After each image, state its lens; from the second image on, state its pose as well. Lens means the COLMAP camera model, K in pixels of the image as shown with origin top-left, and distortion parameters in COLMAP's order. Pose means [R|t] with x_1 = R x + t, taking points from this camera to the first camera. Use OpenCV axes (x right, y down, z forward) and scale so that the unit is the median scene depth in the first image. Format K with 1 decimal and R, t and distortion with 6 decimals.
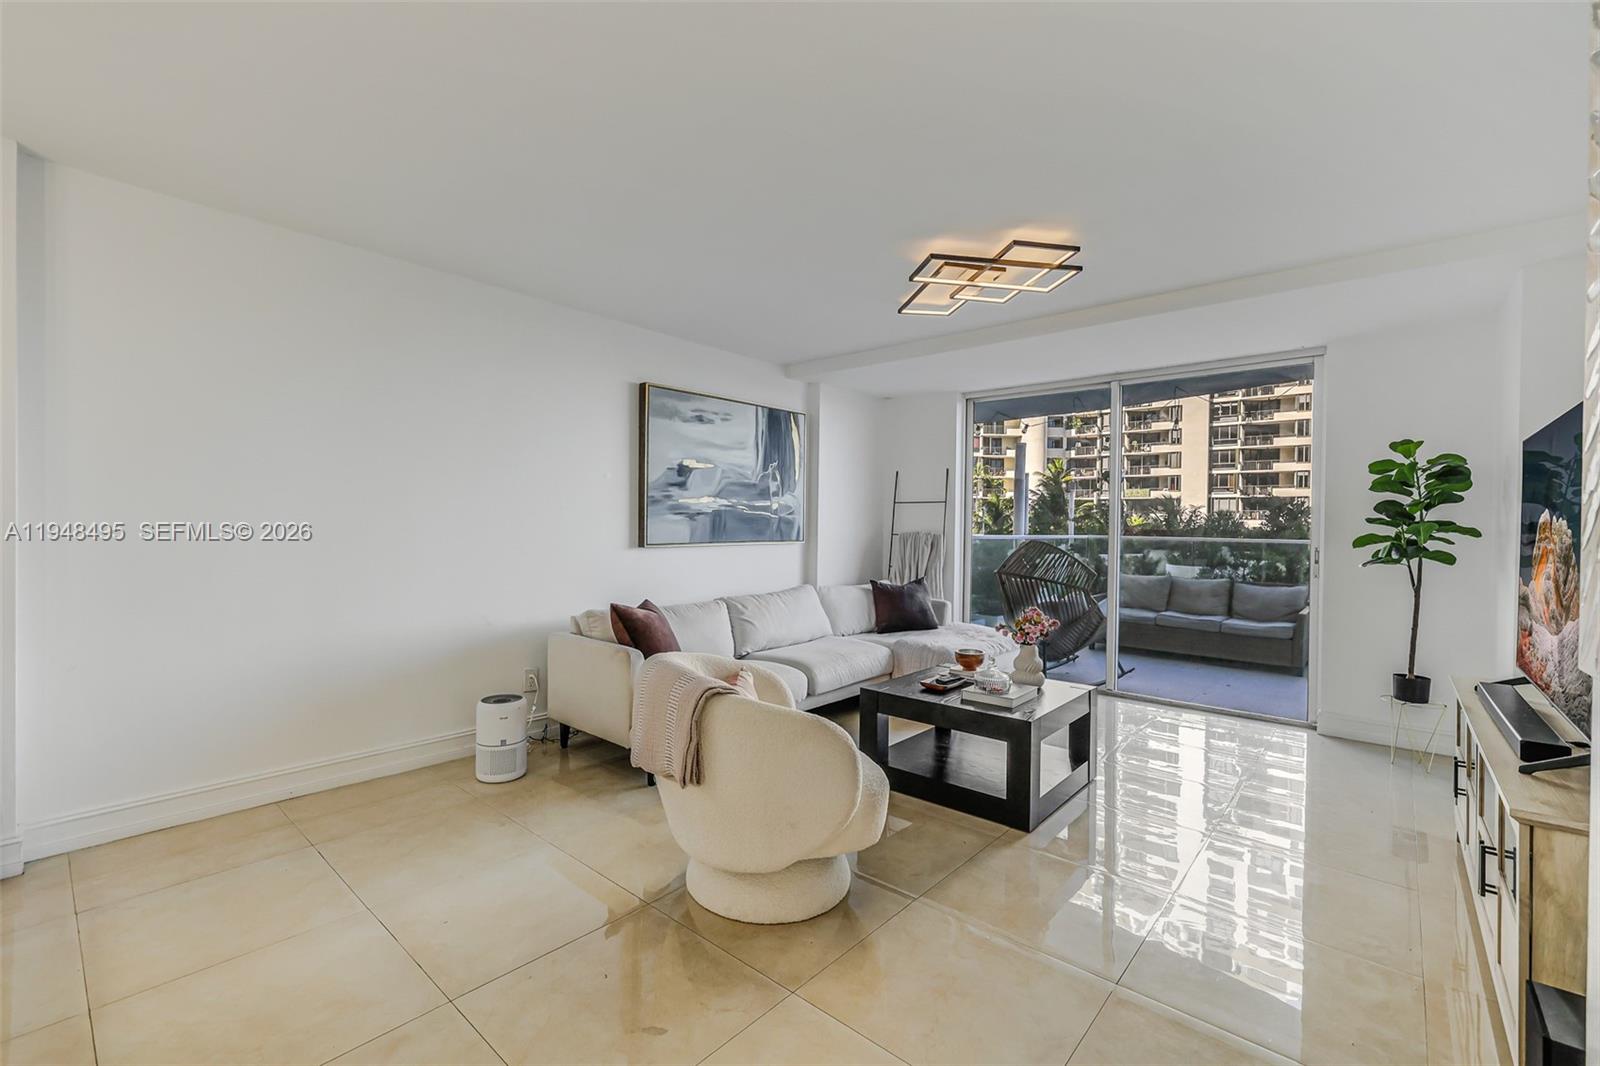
lens RADIAL K [[689.3, 0, 785.4], [0, 689.3, 529.2], [0, 0, 1]] dist [-0.000208, 0.000096]
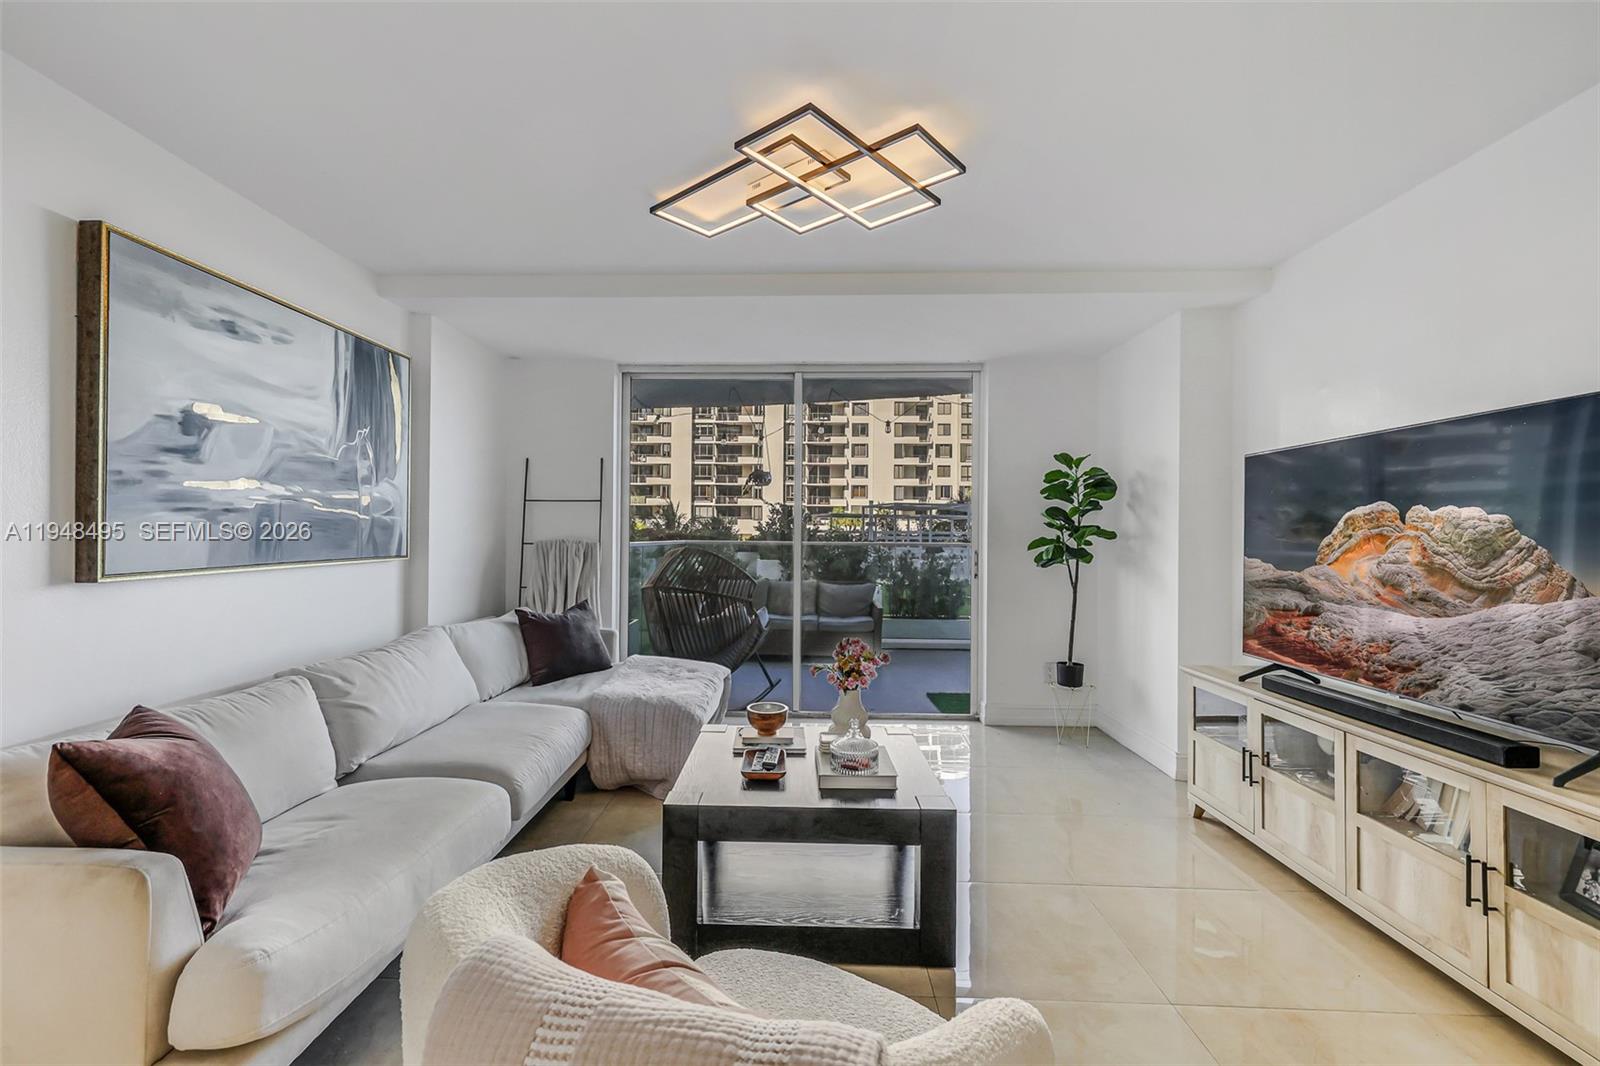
lens RADIAL K [[692.7, 0, 779.1], [0, 692.7, 528.5], [0, 0, 1]] dist [-0.001132, -0.000398]
pose [[0.770924, -0.002098, 0.636924, -0.118718], [0.006924, 0.999963, -0.005087, -0.003027], [-0.636890, 0.008332, 0.770910, 0.289976]]
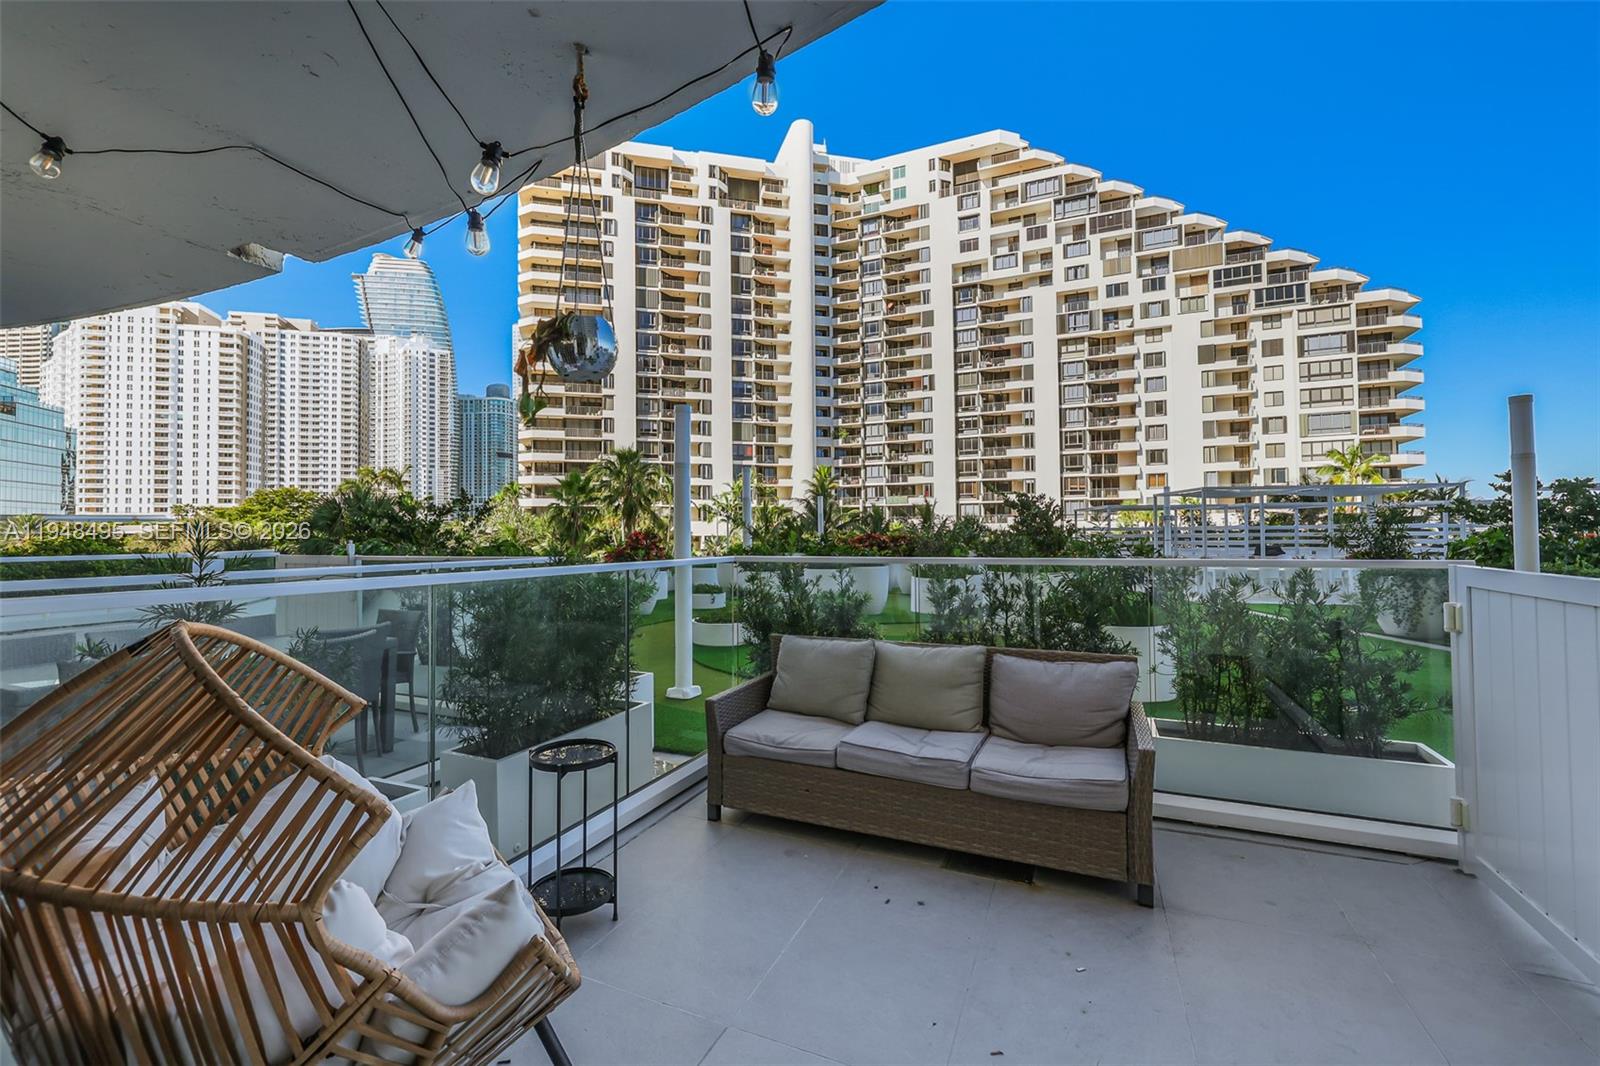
lens RADIAL K [[680.9, 0, 783.5], [0, 680.9, 520.5], [0, 0, 1]] dist [0.002135, -0.000926]
pose [[0.955309, -0.016824, 0.295130, 0.537474], [0.024961, 0.999404, -0.023825, -0.005769], [-0.294554, 0.030127, 0.955160, 0.842837]]
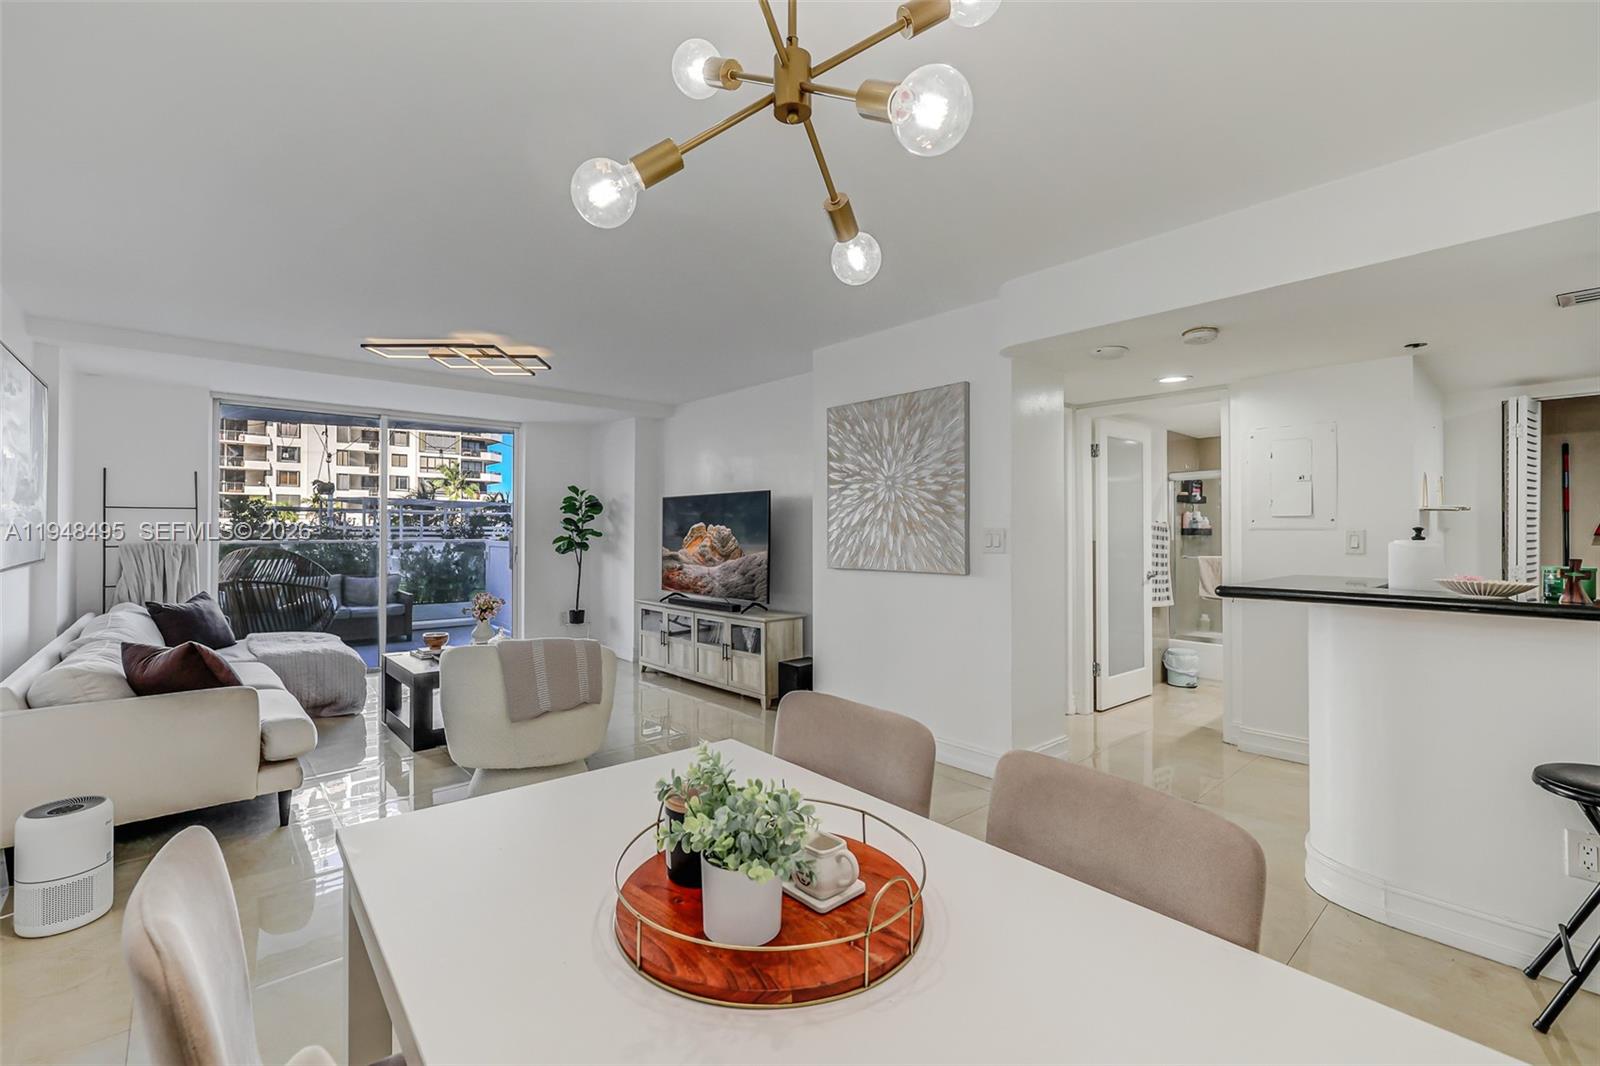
lens RADIAL K [[689.3, 0, 785.4], [0, 689.3, 529.2], [0, 0, 1]] dist [-0.000208, 0.000096]
pose [[0.126692, -0.010992, 0.991881, -0.612293], [0.005479, 0.999931, 0.010382, -0.018704], [-0.991927, 0.004119, 0.126744, 0.125002]]
